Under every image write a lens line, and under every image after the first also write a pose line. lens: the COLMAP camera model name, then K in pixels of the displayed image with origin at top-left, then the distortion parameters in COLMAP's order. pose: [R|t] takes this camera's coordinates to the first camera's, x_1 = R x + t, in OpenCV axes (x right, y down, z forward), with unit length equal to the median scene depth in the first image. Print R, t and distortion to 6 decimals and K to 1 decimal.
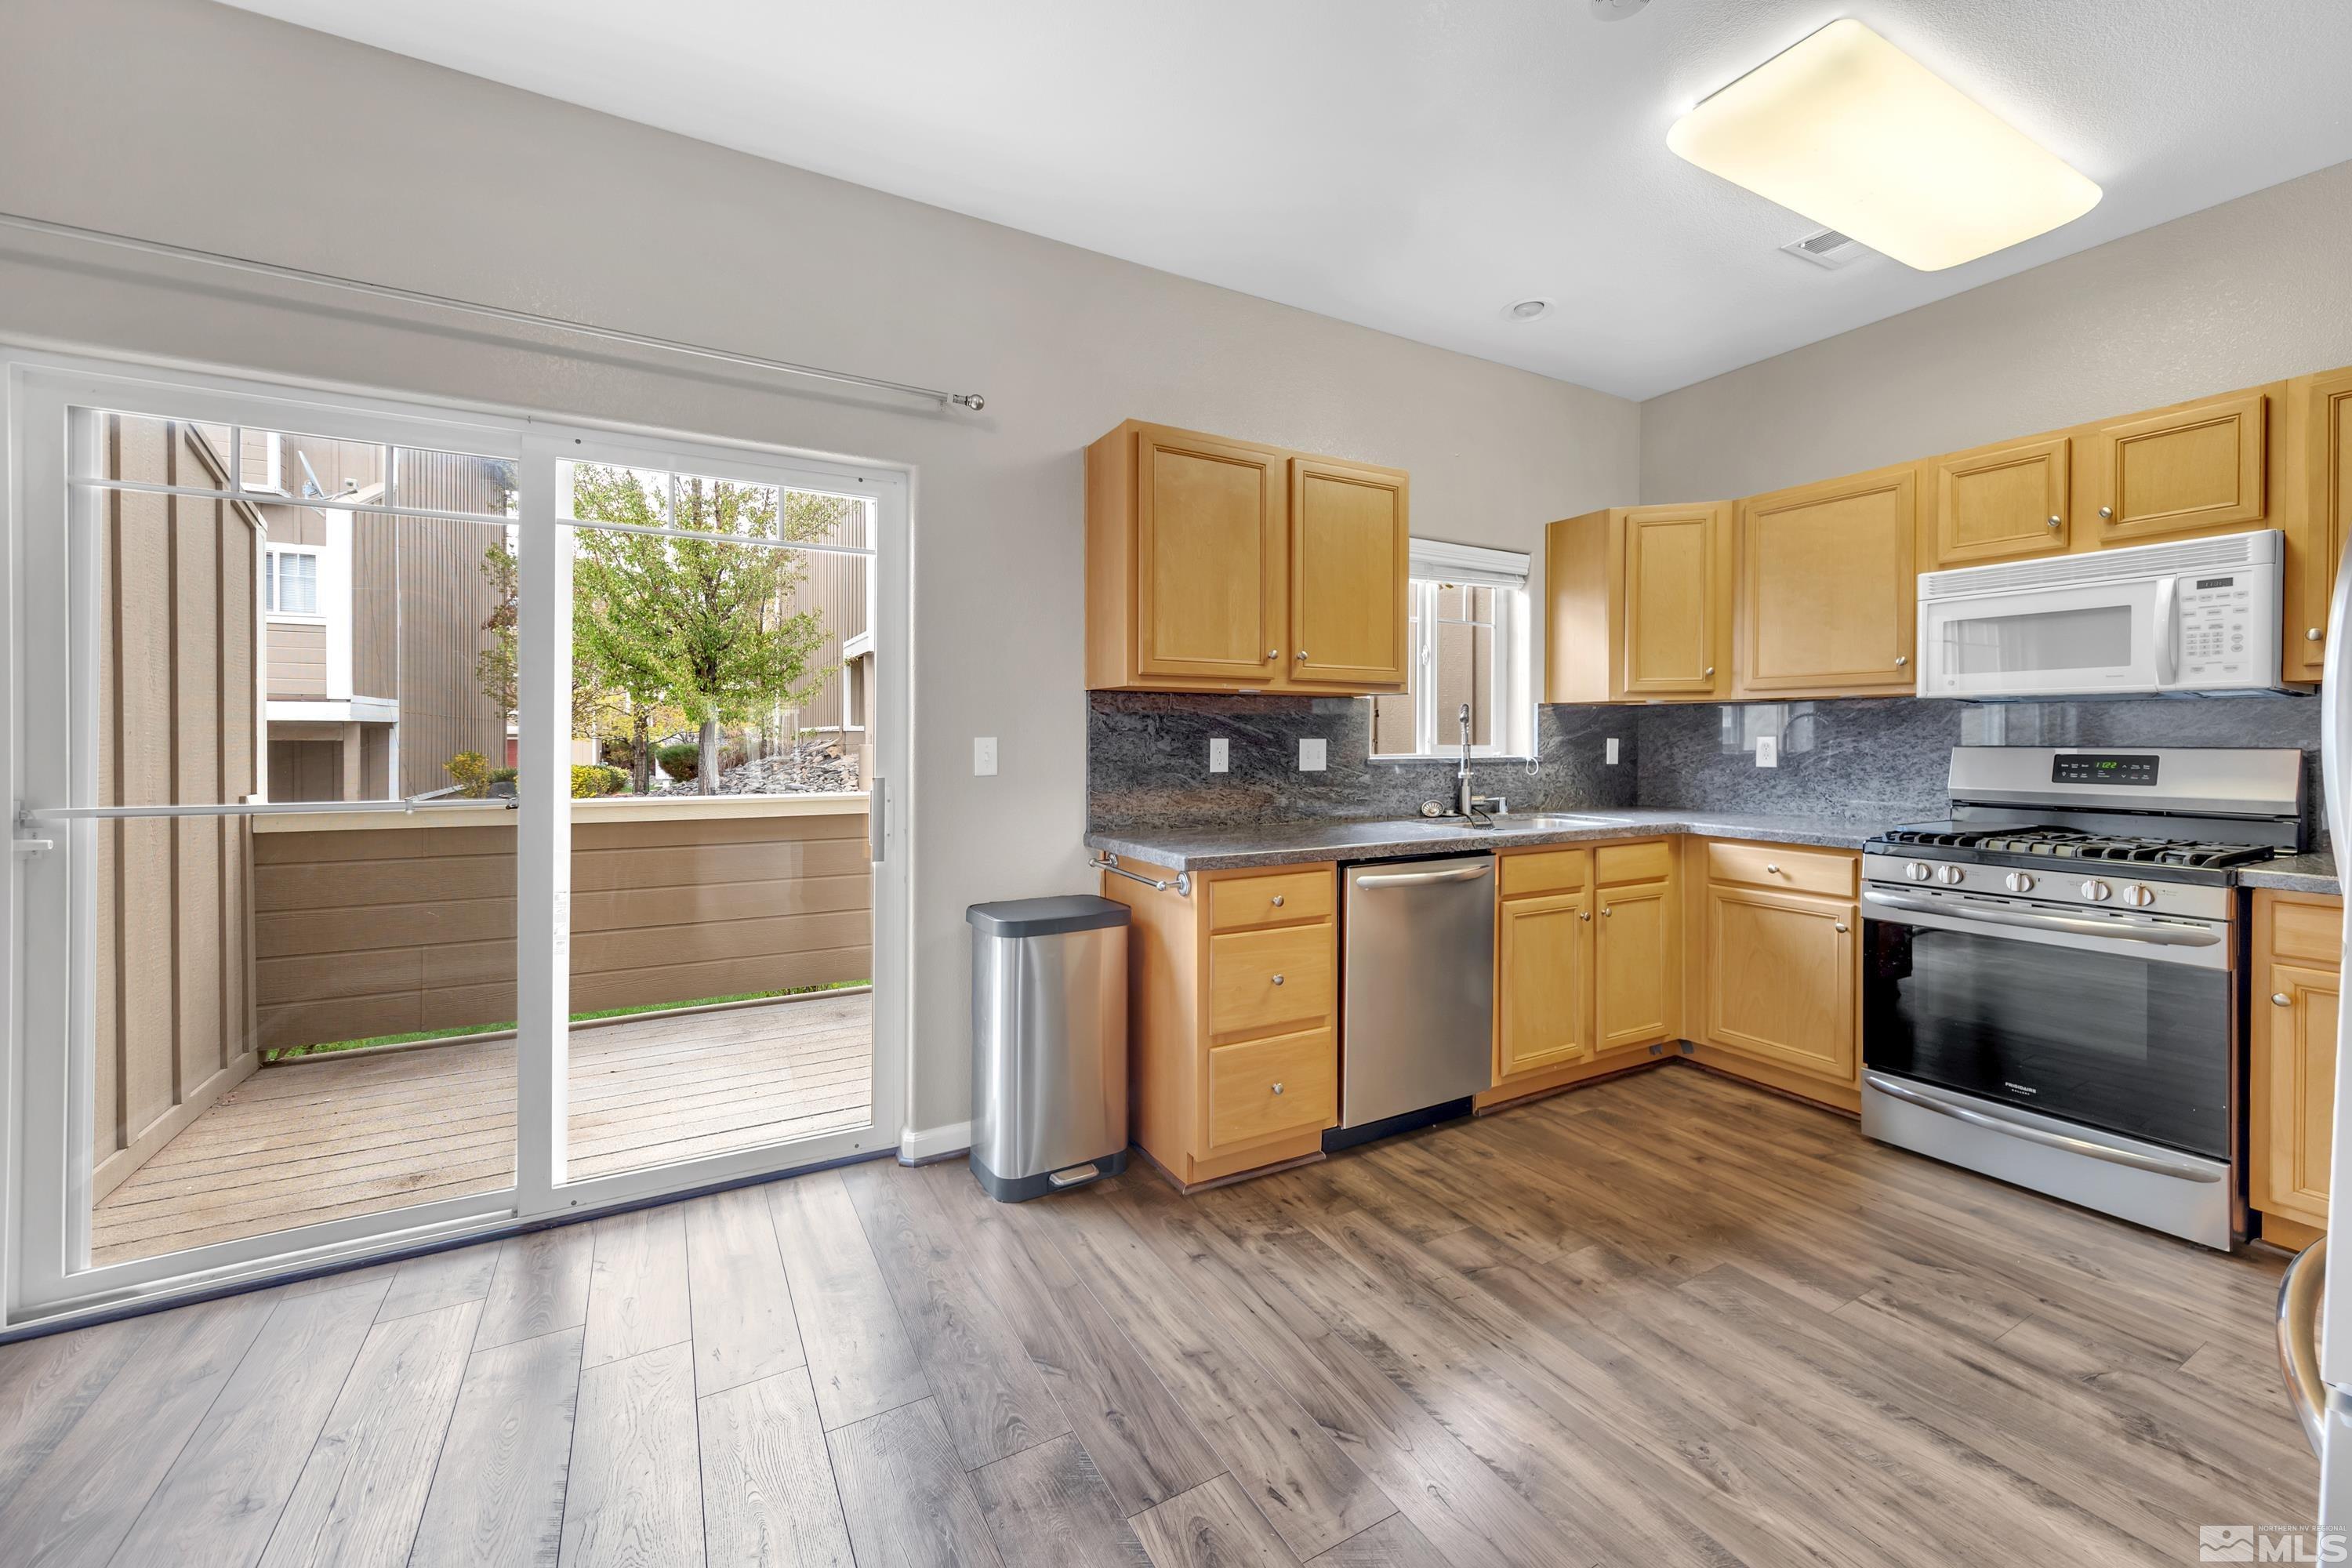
lens RADIAL K [[939.7, 0, 1190.8], [0, 939.7, 749.5], [0, 0, 1]] dist [0.008053, -0.000376]
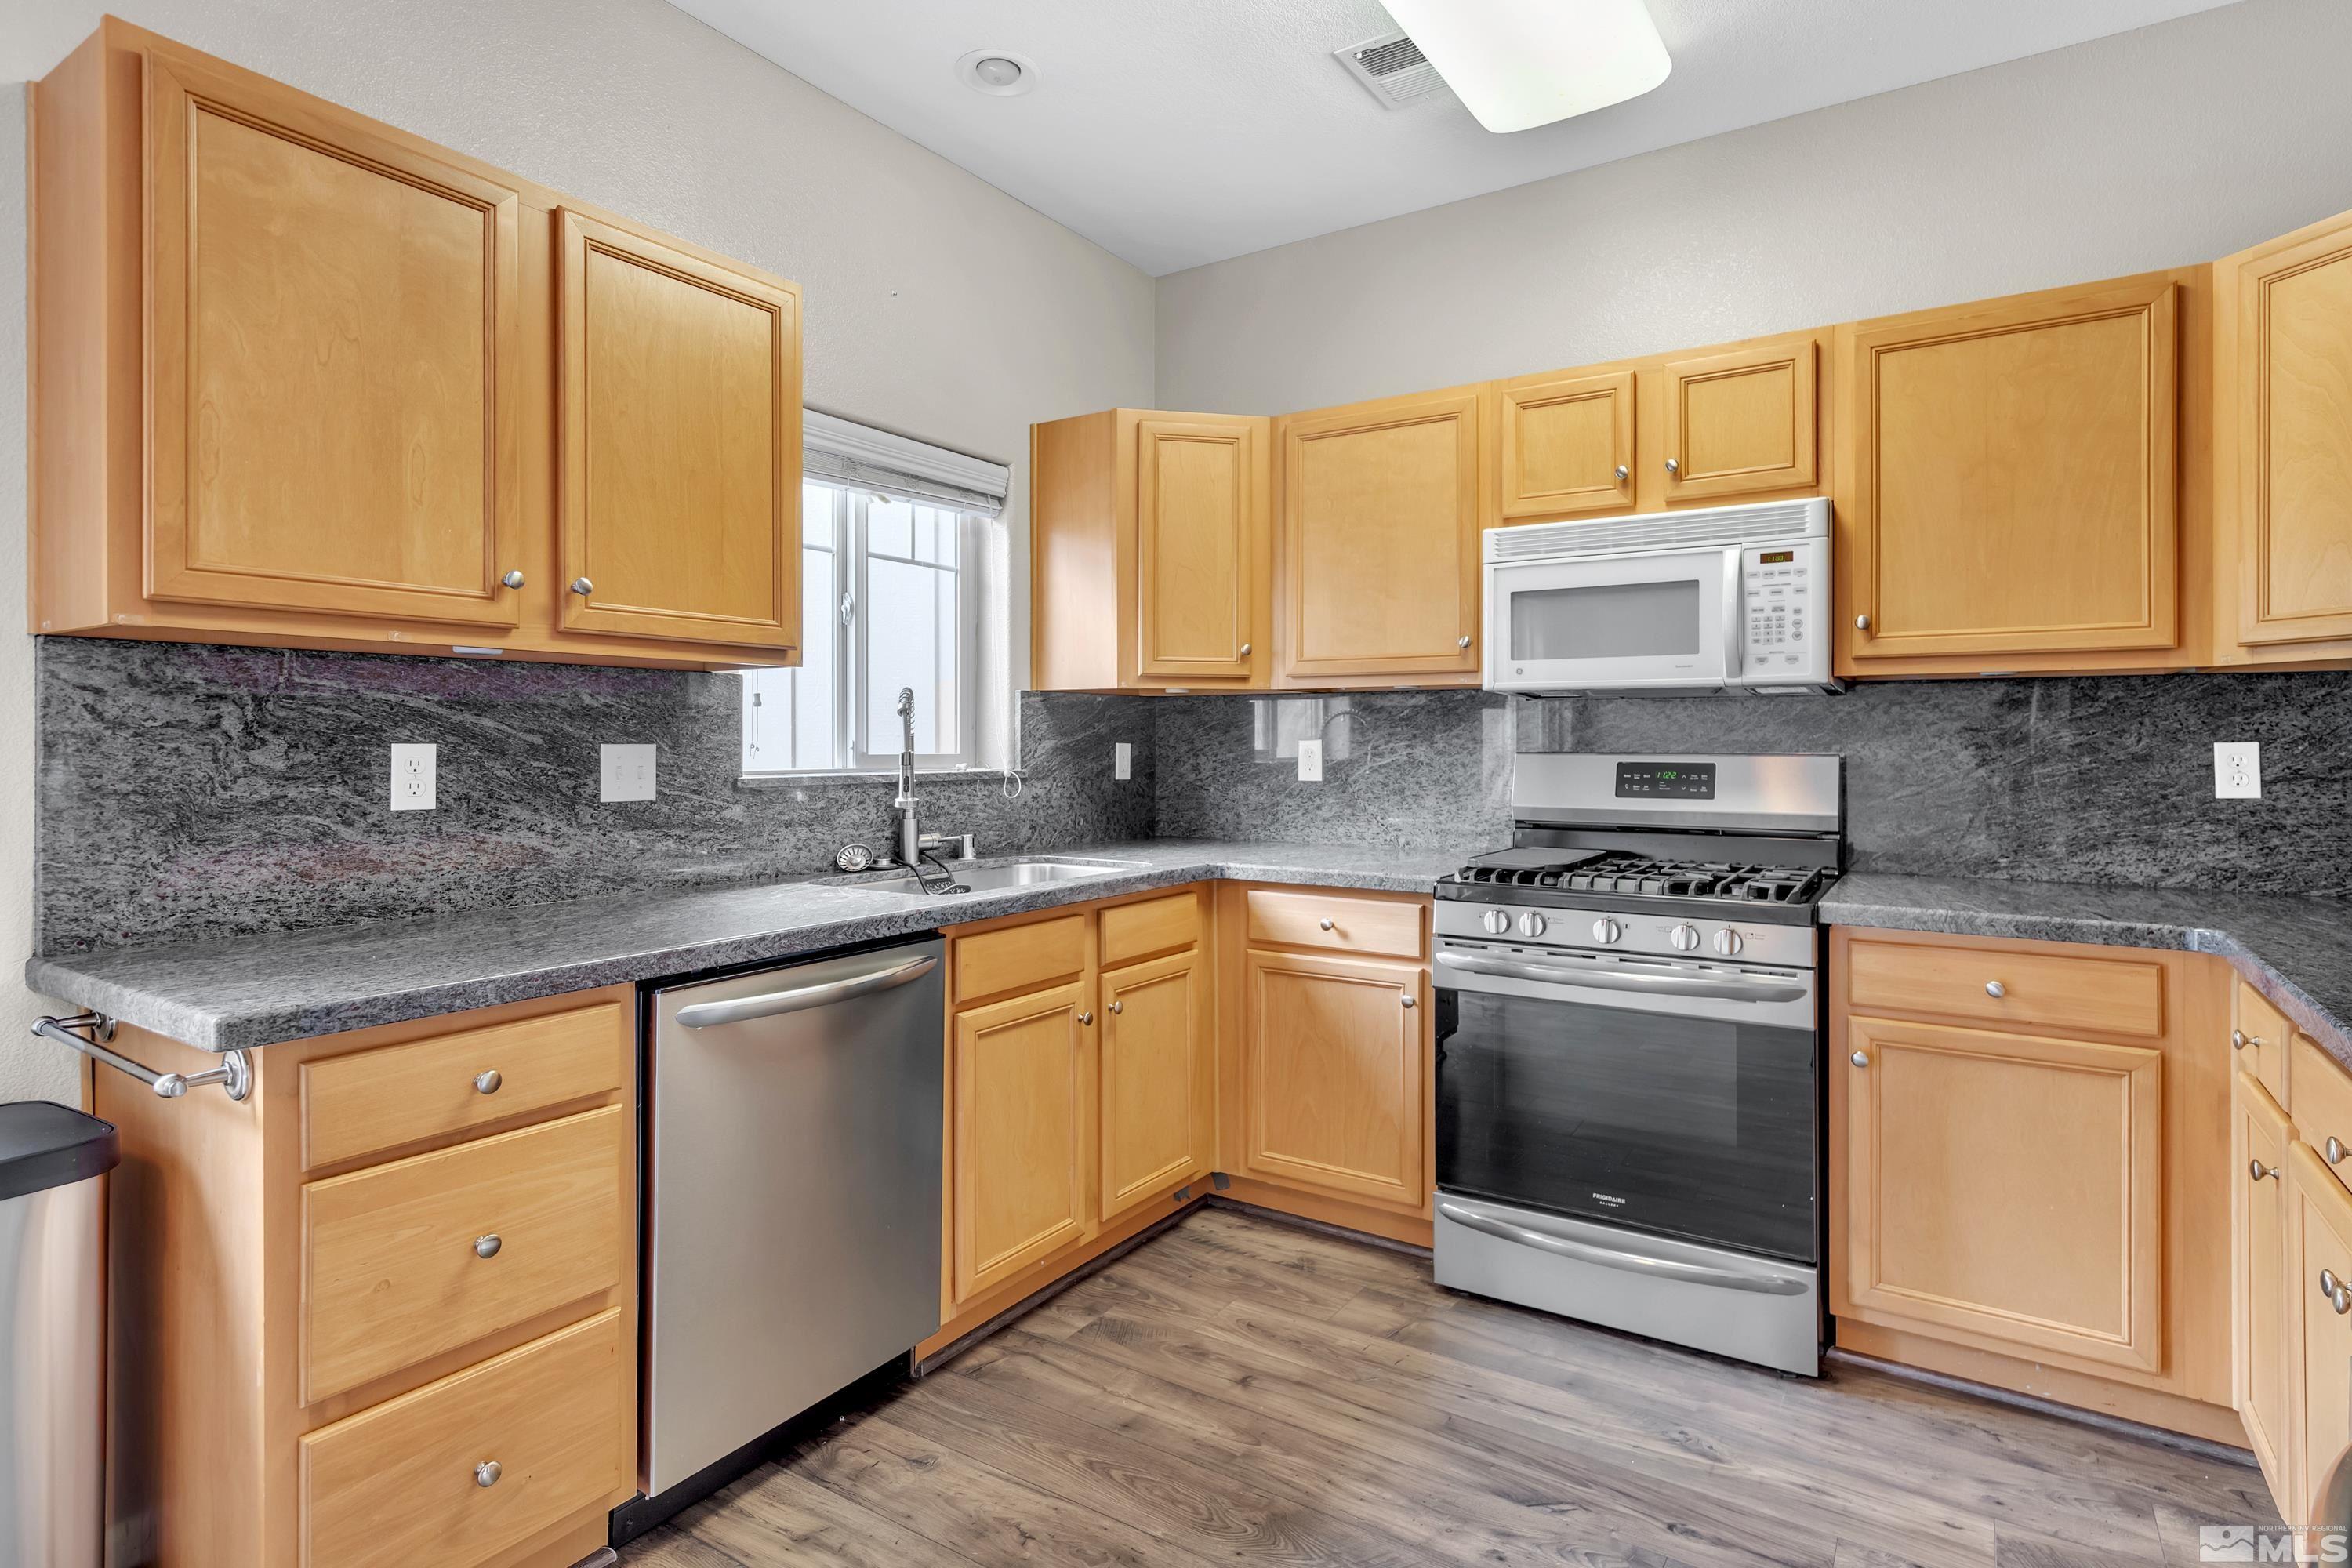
lens RADIAL K [[1205.3, 0, 1203.0], [0, 1205.3, 744.9], [0, 0, 1]] dist [0.001229, -0.000339]
pose [[0.883921, -0.001269, 0.467634, 0.116453], [0.005901, 0.999947, -0.008440, -0.003396], [-0.467598, 0.010219, 0.883882, 0.256779]]
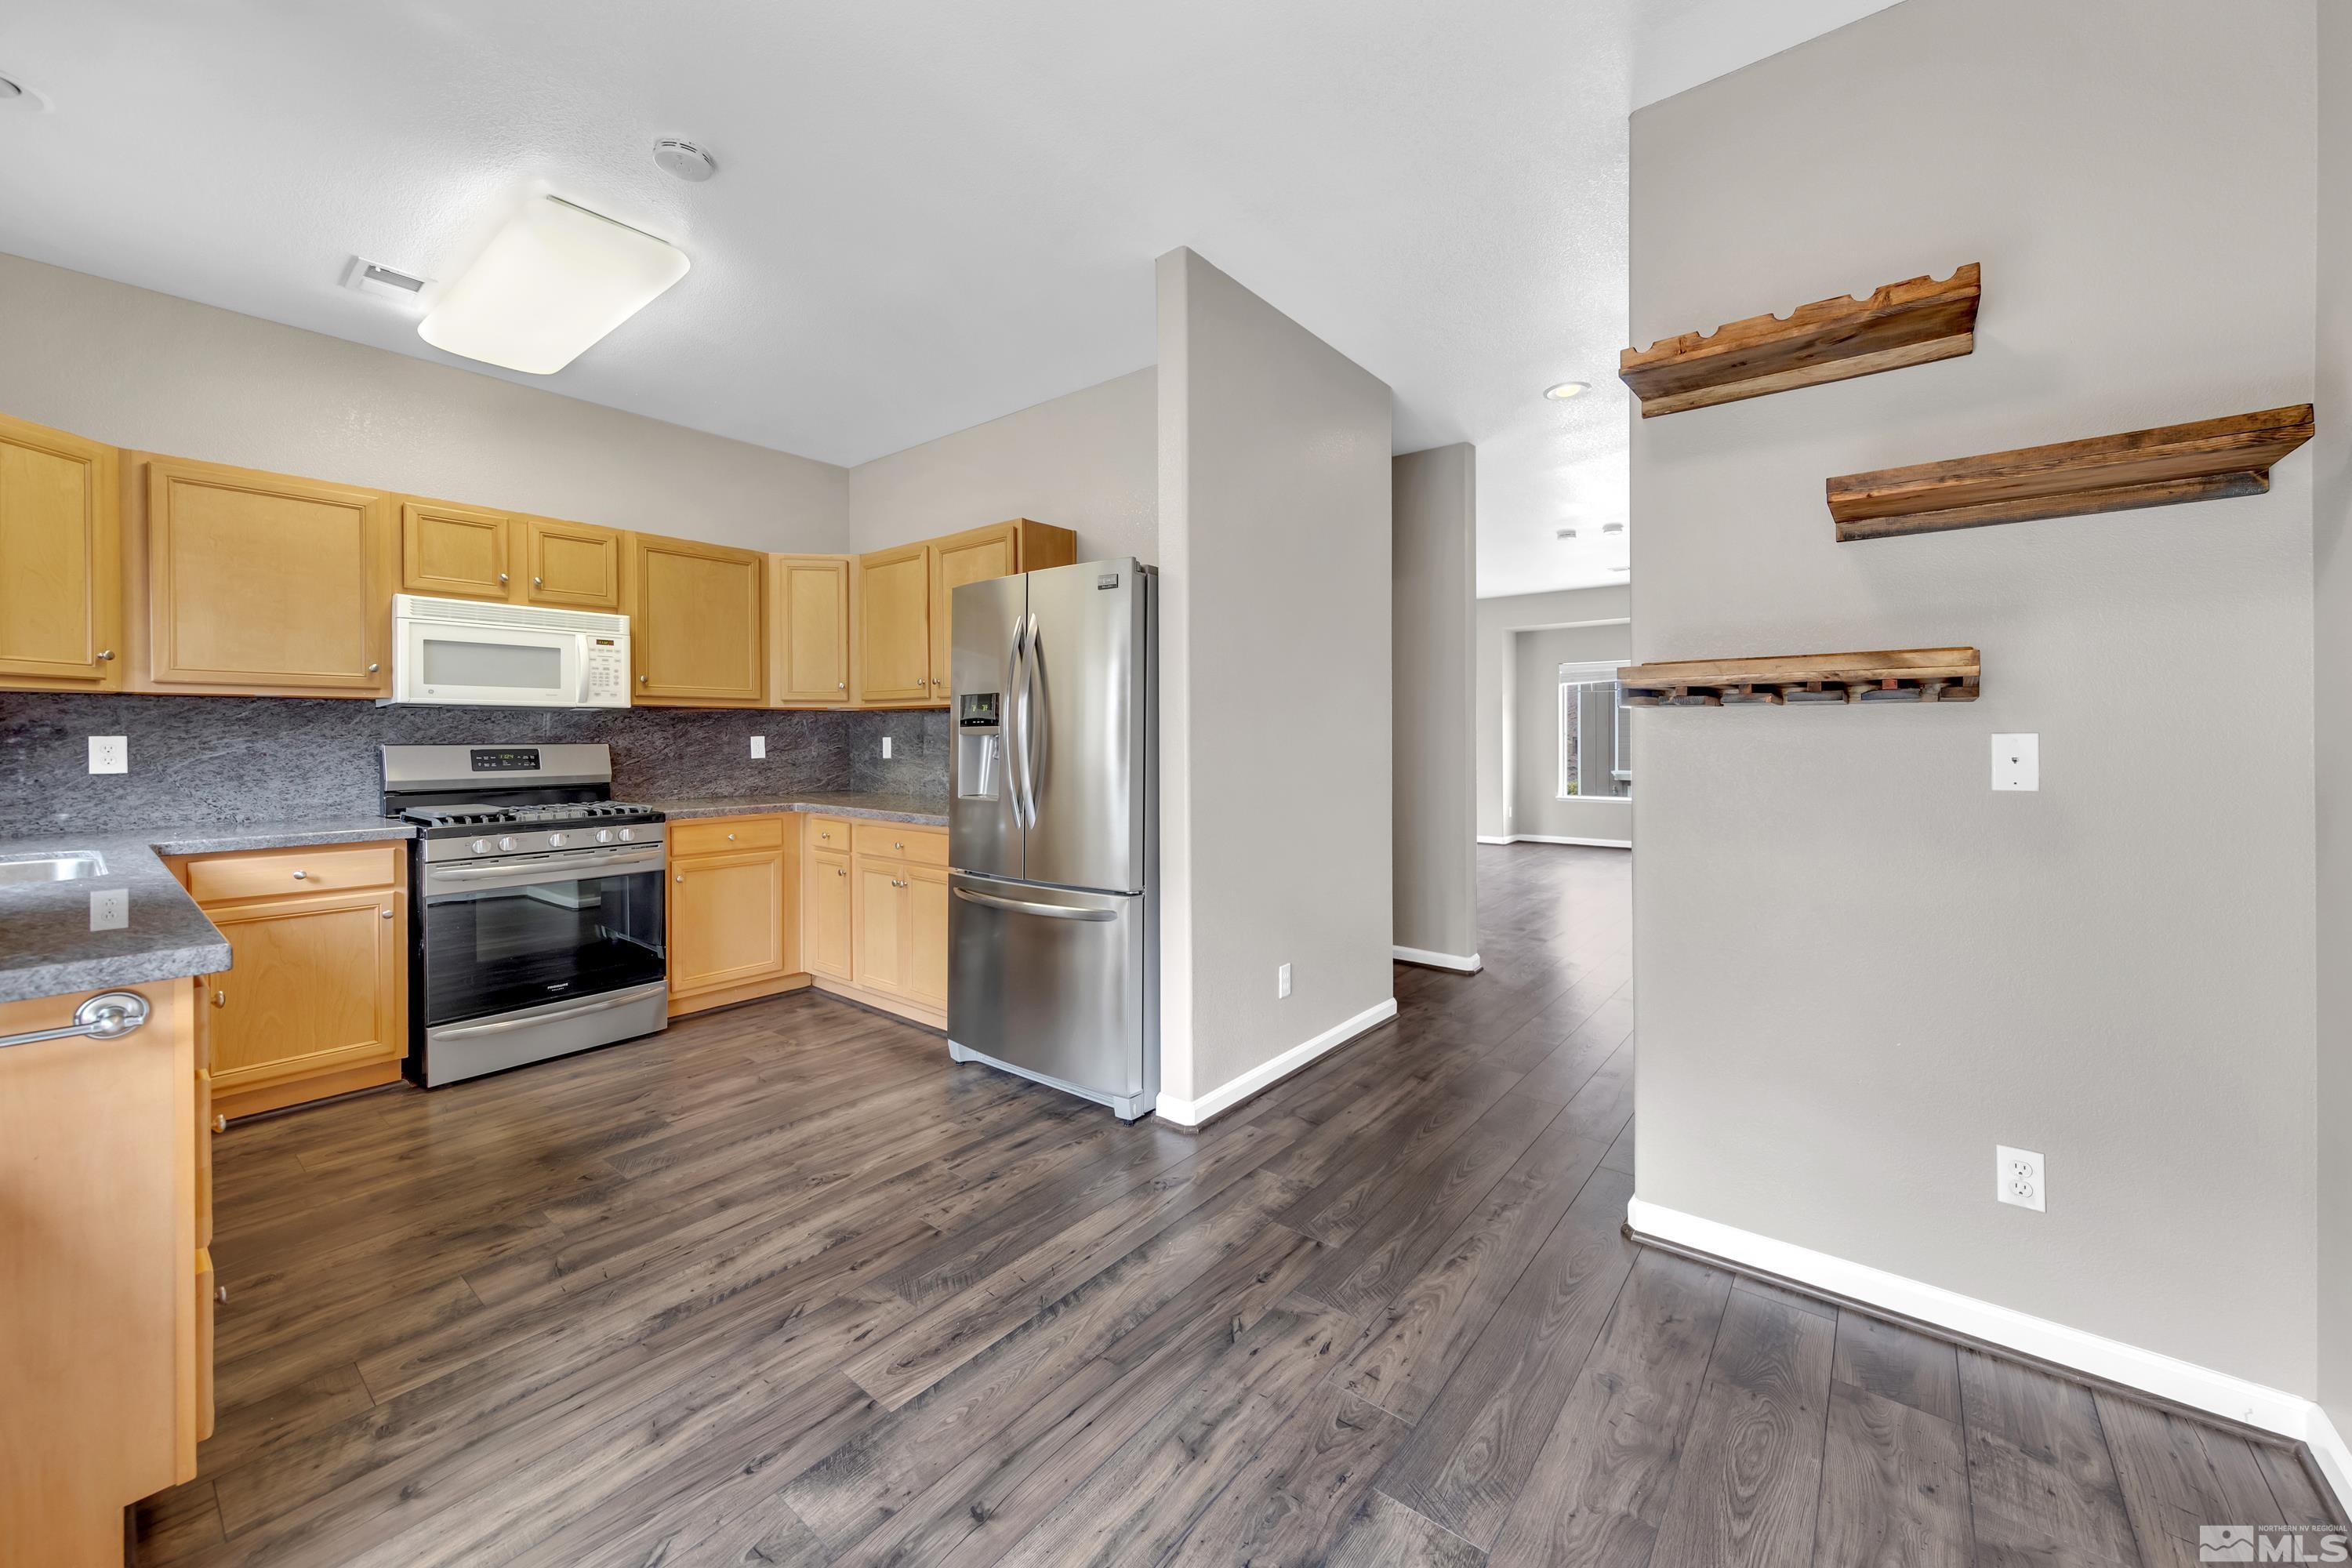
lens RADIAL K [[915.1, 0, 1194.4], [0, 915.1, 723.2], [0, 0, 1]] dist [0.008244, -0.000175]
pose [[-0.378399, 0.010831, 0.925579, -0.669909], [0.013737, 0.999887, -0.006084, -0.010617], [-0.925541, 0.010412, -0.378505, 0.569708]]
